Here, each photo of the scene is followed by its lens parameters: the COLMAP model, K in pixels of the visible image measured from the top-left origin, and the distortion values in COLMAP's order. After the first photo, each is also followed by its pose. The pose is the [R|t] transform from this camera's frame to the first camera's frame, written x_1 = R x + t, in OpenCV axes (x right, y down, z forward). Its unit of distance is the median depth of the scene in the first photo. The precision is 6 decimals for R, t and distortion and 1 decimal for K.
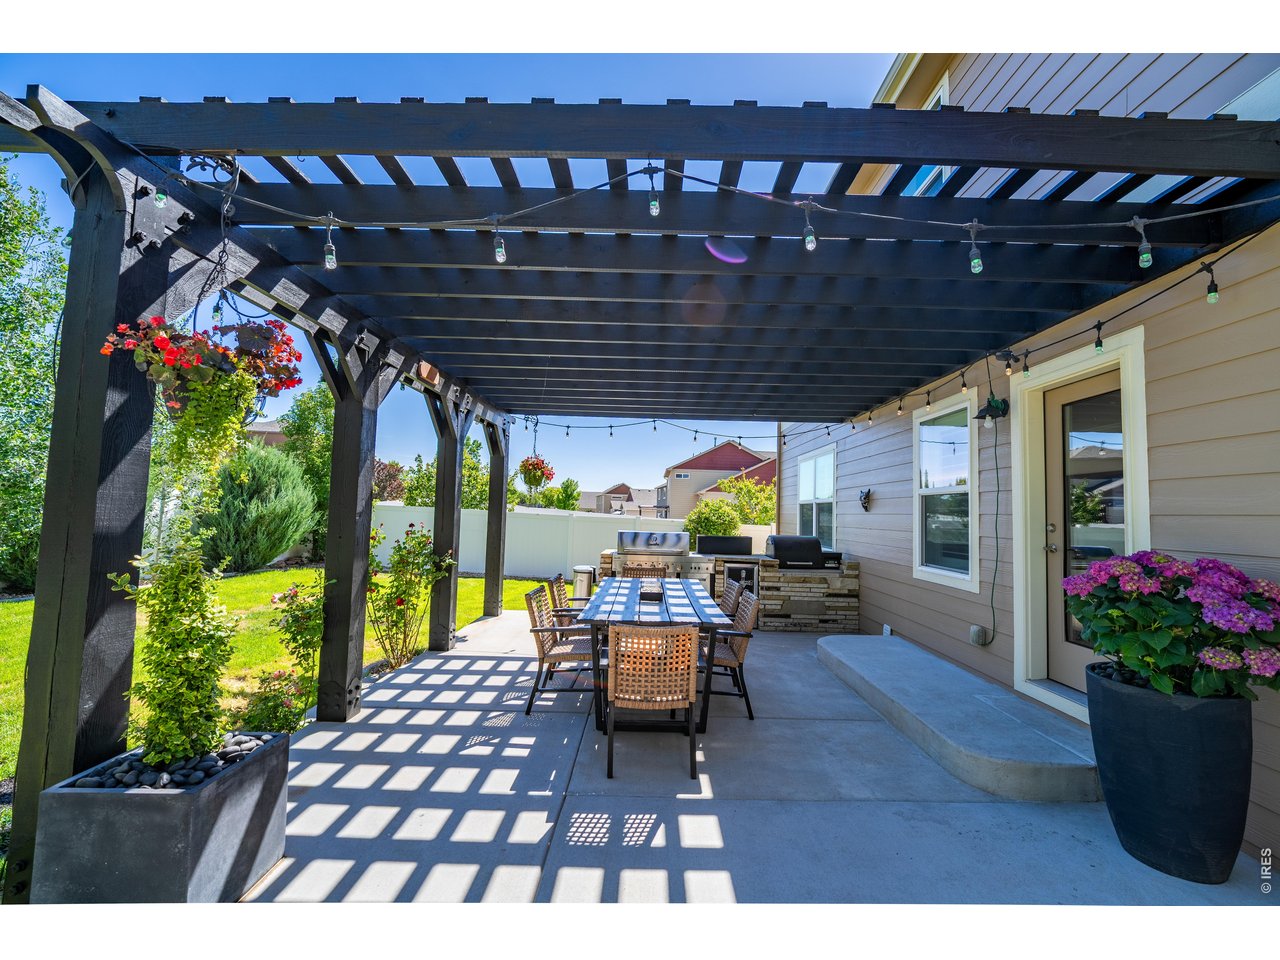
lens RADIAL K [[540.1, 0, 642.8], [0, 540.1, 477.6], [0, 0, 1]] dist [-0.001953, -0.000322]
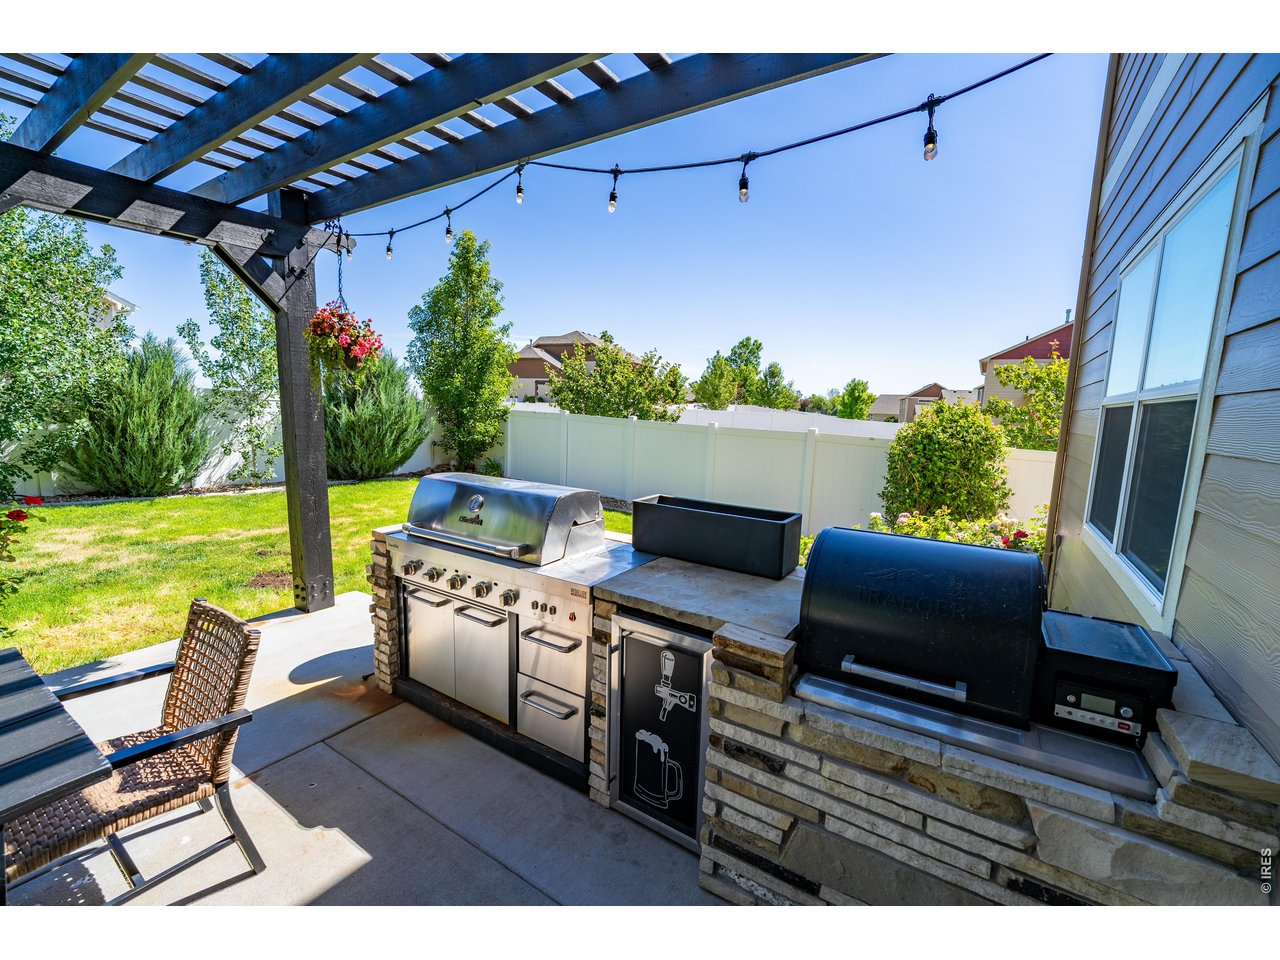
lens RADIAL K [[540.1, 0, 642.1], [0, 540.1, 487.3], [0, 0, 1]] dist [-0.001953, -0.000322]
pose [[0.850953, 0.076926, -0.519578, 0.314764], [0.024407, 0.982357, 0.185416, 0.037972], [0.524675, -0.170462, 0.834062, 0.787246]]
